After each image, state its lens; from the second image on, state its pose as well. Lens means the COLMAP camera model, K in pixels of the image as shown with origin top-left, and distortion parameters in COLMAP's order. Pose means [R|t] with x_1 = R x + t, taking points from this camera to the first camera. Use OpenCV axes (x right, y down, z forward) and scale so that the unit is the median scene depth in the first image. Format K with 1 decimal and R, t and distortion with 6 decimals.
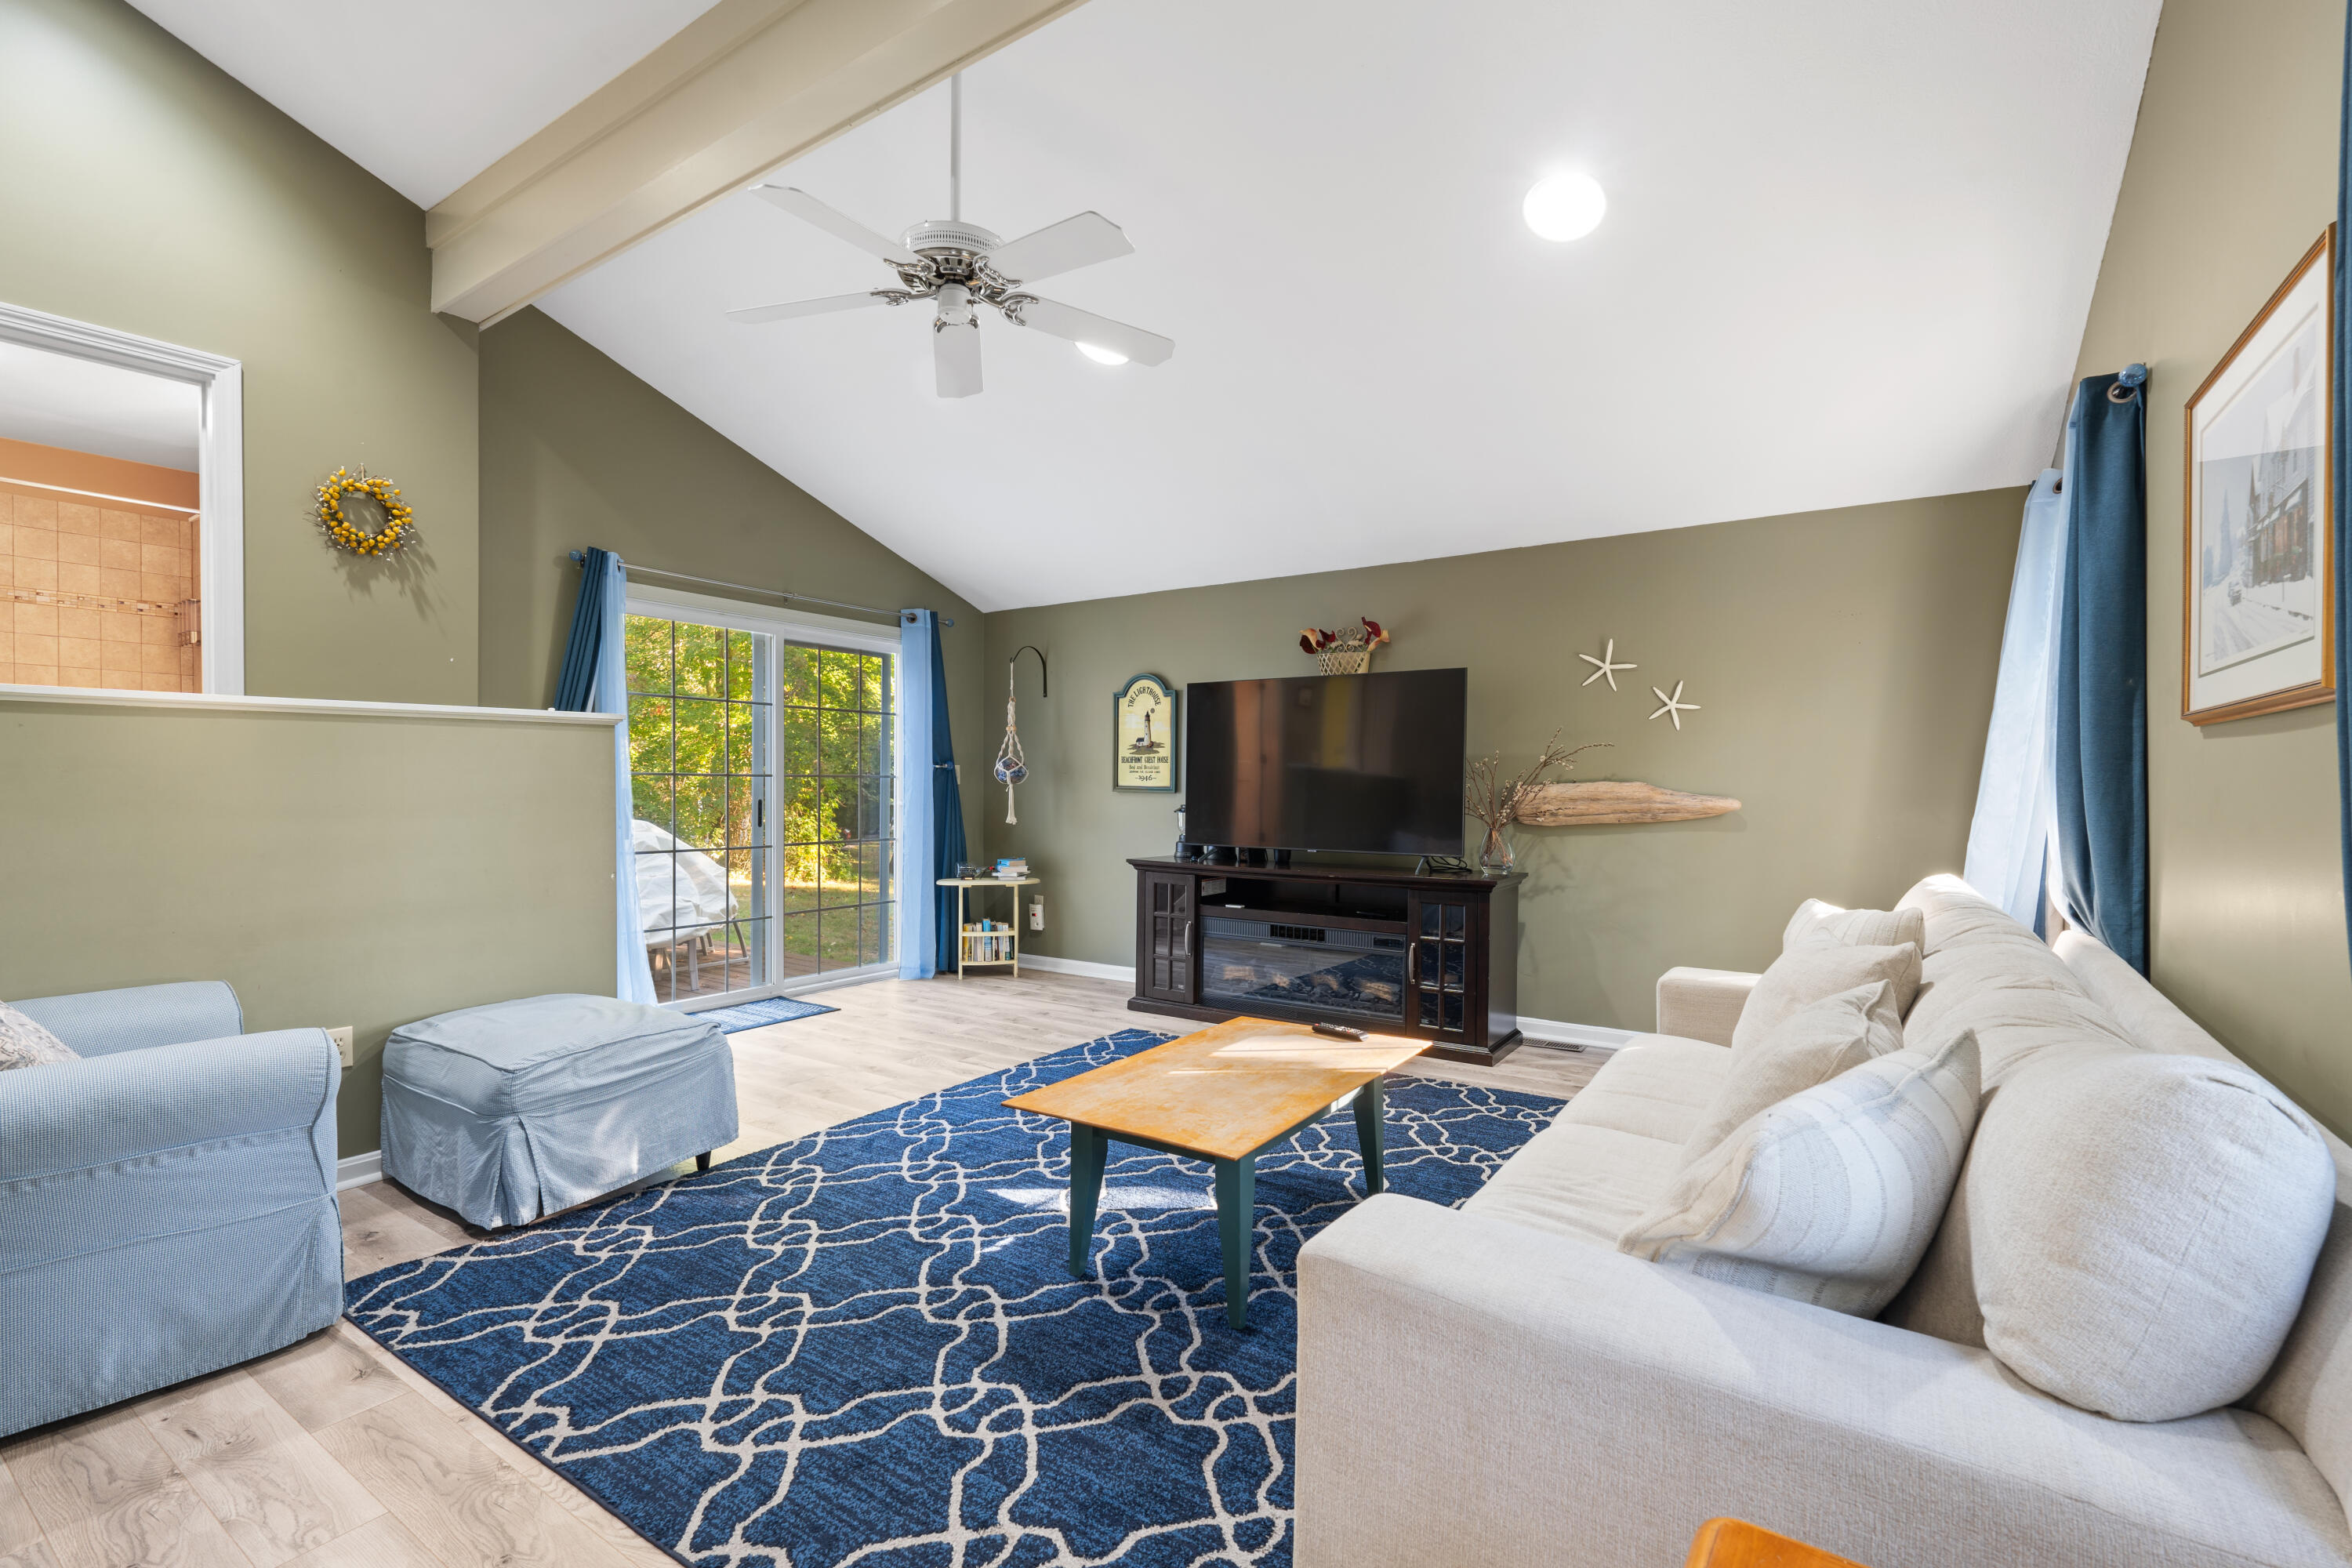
lens RADIAL K [[1037.4, 0, 1186.5], [0, 1037.4, 786.3], [0, 0, 1]] dist [-0.003838, 0.000243]
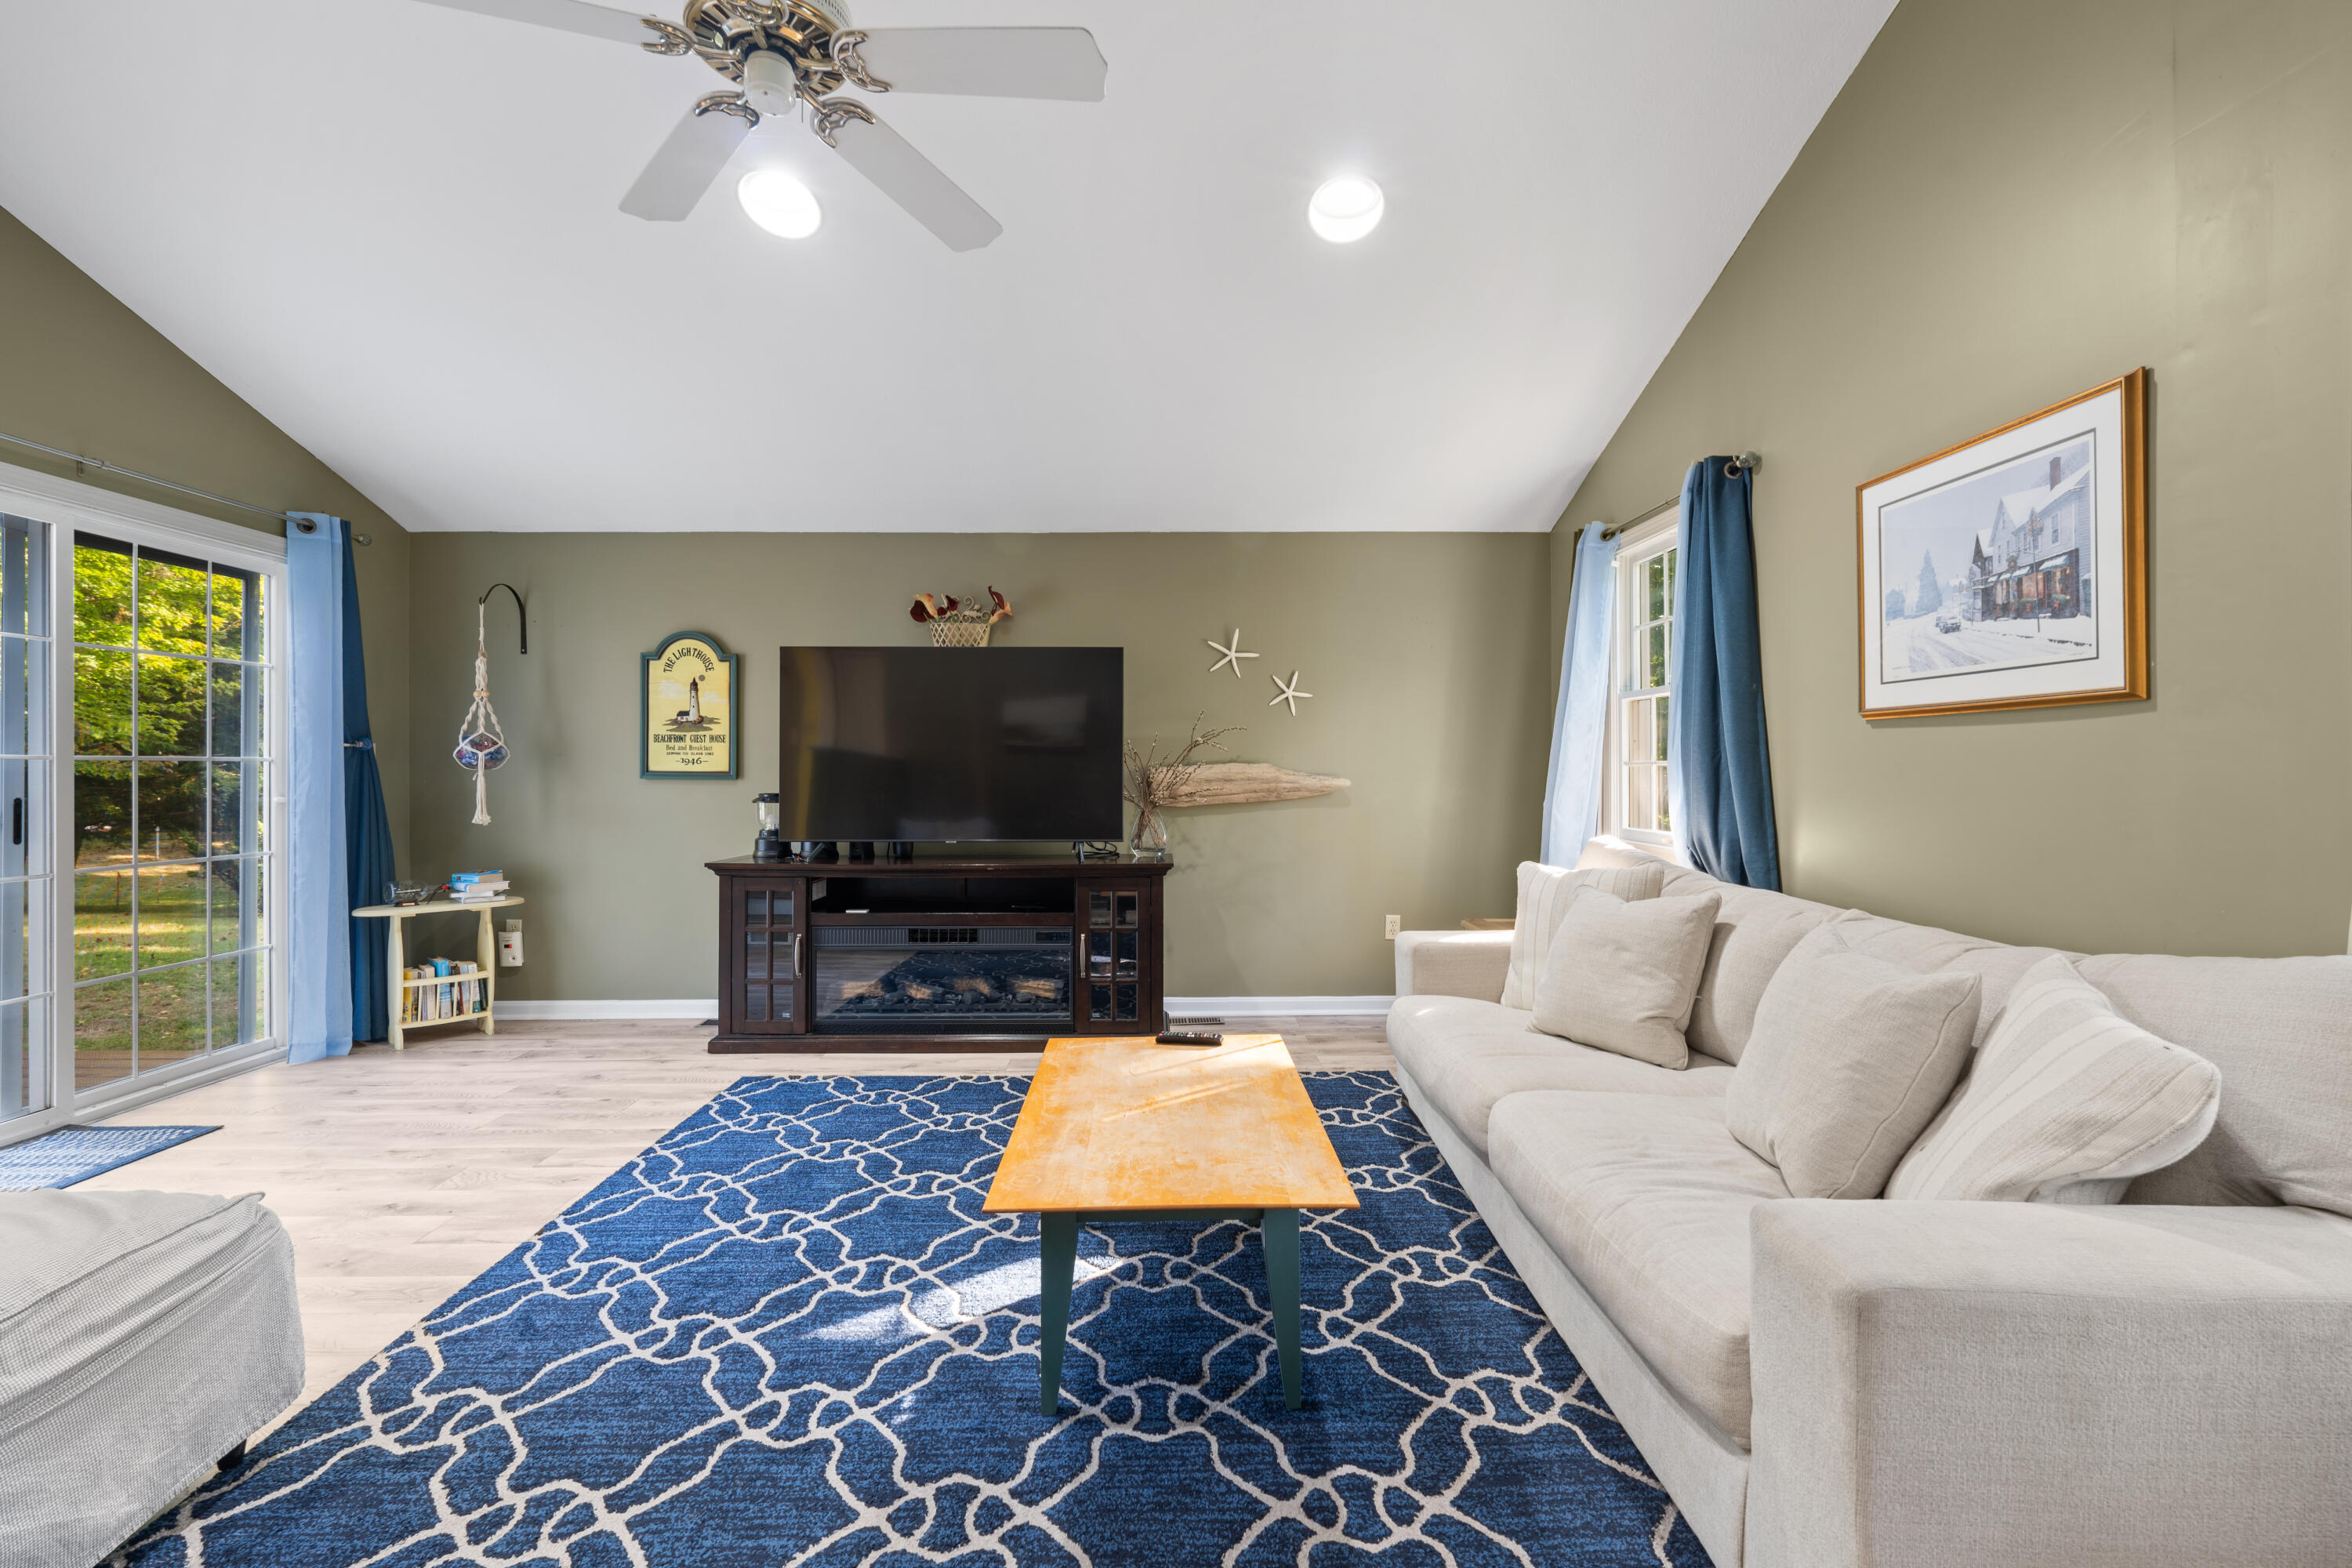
lens RADIAL K [[1032.6, 0, 1172.6], [0, 1032.6, 750.9], [0, 0, 1]] dist [-0.001510, 0.000332]
pose [[0.822527, 0.004238, 0.568710, -0.216461], [0.006980, 0.999822, -0.017546, 0.000879], [-0.568683, 0.018401, 0.822351, 0.150063]]
